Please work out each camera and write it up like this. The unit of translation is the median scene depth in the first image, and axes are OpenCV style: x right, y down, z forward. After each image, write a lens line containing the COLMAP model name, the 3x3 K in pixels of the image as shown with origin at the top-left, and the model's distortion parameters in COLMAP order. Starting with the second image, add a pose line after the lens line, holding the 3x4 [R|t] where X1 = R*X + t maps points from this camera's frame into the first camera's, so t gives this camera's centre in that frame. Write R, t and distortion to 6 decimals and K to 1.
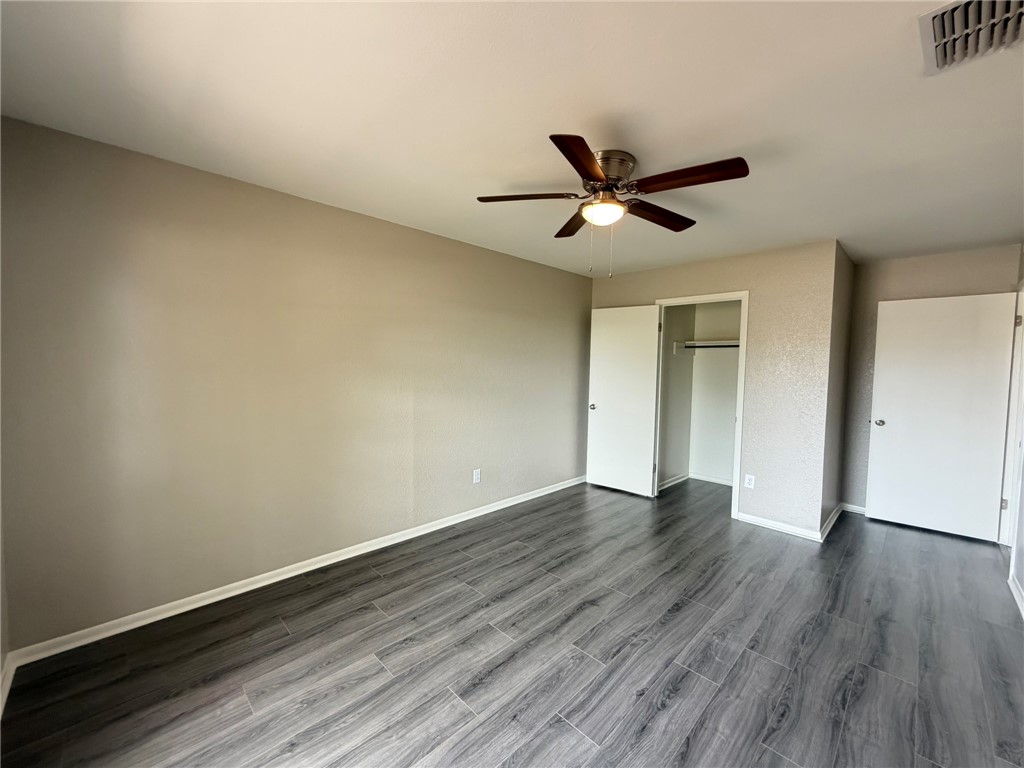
lens RADIAL K [[410.1, 0, 509.4], [0, 410.1, 381.5], [0, 0, 1]] dist [-0.001531, 0.000500]
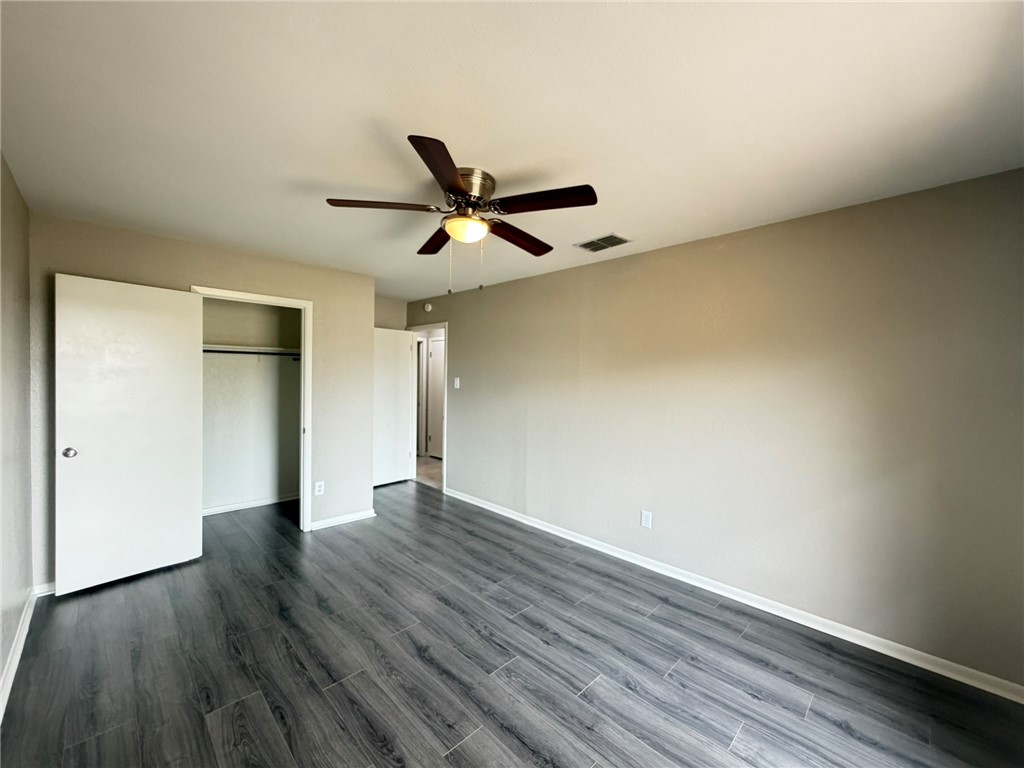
lens RADIAL K [[410.1, 0, 513.5], [0, 410.1, 378.7], [0, 0, 1]] dist [-0.001531, 0.000500]
pose [[-0.012460, -0.025795, 0.999590, -0.442045], [0.026905, 0.999297, 0.026123, -0.044541], [-0.999560, 0.027220, -0.011757, 0.520476]]
